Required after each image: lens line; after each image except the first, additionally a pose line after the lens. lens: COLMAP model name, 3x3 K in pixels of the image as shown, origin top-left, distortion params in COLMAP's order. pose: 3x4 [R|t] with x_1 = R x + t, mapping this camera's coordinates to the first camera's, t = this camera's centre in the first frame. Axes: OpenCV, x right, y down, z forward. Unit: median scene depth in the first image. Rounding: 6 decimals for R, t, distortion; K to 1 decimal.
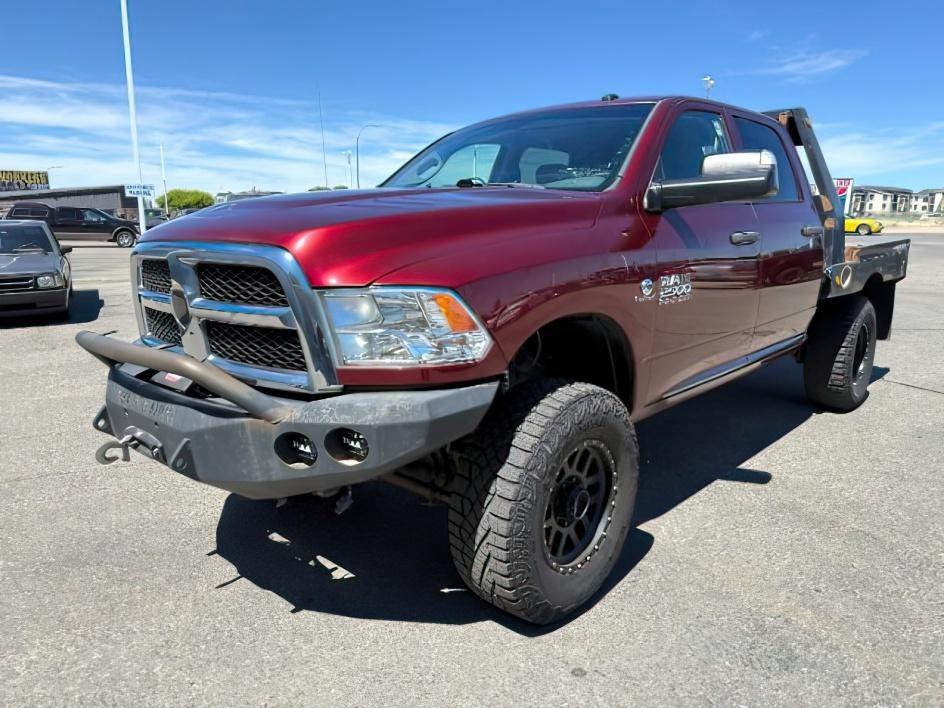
lens RADIAL K [[675.7, 0, 473.2], [0, 675.7, 365.9], [0, 0, 1]] dist [0.025735, -0.001985]
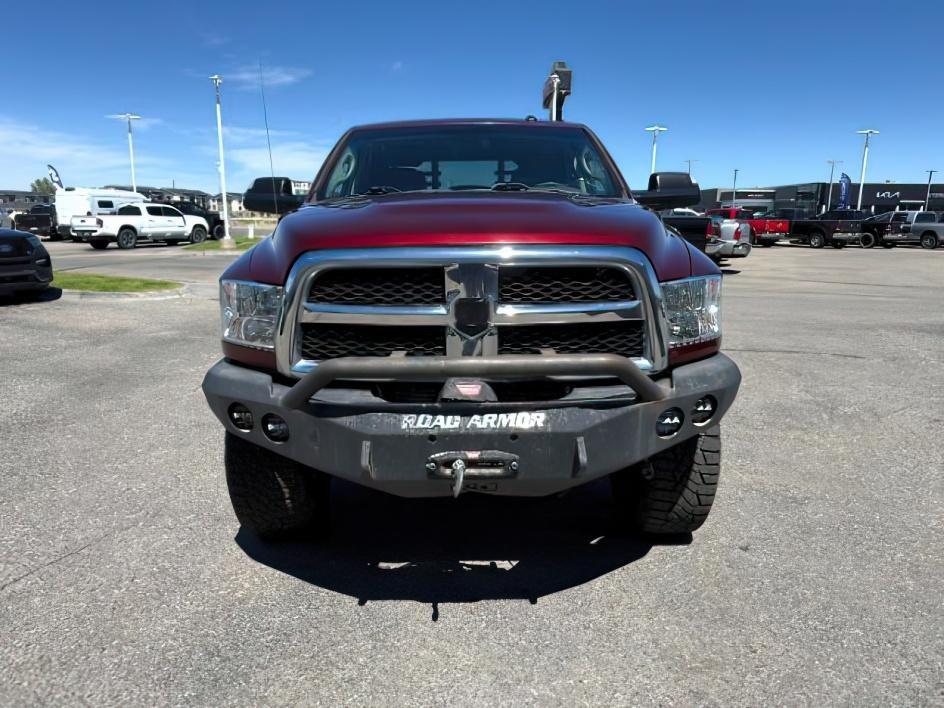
lens RADIAL K [[664.8, 0, 470.3], [0, 664.8, 359.3], [0, 0, 1]] dist [0.039654, -0.072367]
pose [[0.728279, -0.138710, 0.671095, -0.883732], [0.140296, 0.988737, 0.052114, -0.061069], [-0.670765, 0.056198, 0.739537, 0.279556]]
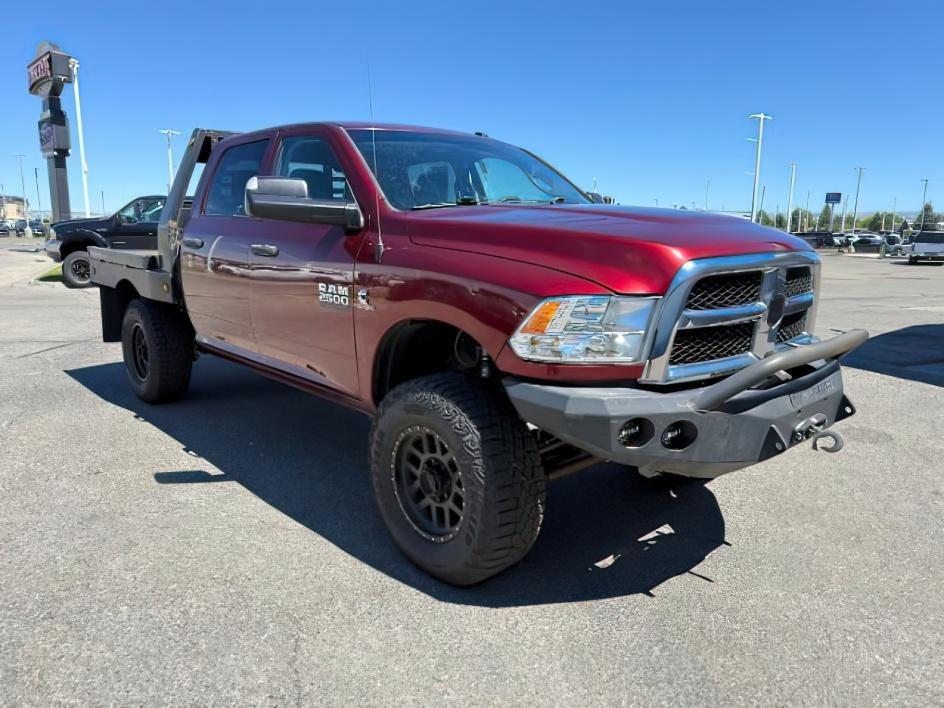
lens RADIAL K [[664.8, 0, 470.3], [0, 664.8, 359.3], [0, 0, 1]] dist [0.039654, -0.072367]
pose [[0.073082, -0.187342, 0.979572, -1.333557], [0.197354, 0.965493, 0.169925, -0.251470], [-0.977604, 0.180904, 0.107533, 1.177598]]
